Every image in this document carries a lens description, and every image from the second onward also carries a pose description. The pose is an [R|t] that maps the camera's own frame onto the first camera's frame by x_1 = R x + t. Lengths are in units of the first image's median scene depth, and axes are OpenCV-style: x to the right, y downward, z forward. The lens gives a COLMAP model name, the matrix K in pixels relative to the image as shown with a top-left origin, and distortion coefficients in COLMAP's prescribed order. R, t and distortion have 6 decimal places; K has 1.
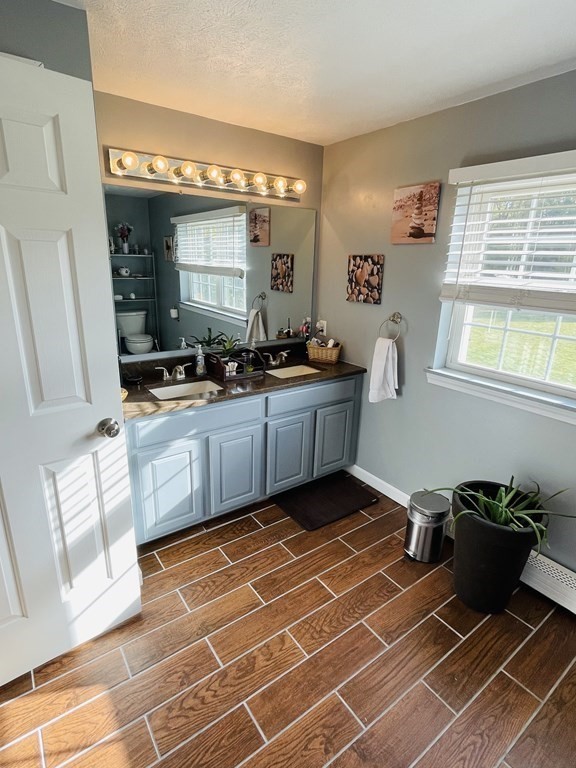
lens RADIAL K [[402.8, 0, 290.4], [0, 402.8, 383.8], [0, 0, 1]] dist [-0.006148, -0.001235]
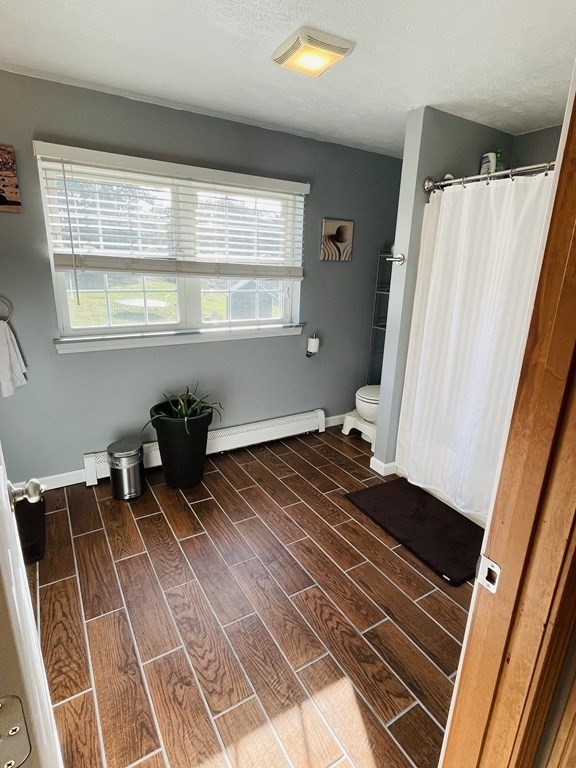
lens RADIAL K [[402.8, 0, 289.7], [0, 402.8, 381.7], [0, 0, 1]] dist [-0.006148, -0.001235]
pose [[0.087027, -0.317945, 0.944106, -0.682584], [0.269785, 0.919810, 0.284895, -0.081334], [-0.958980, 0.229912, 0.165825, 0.338603]]
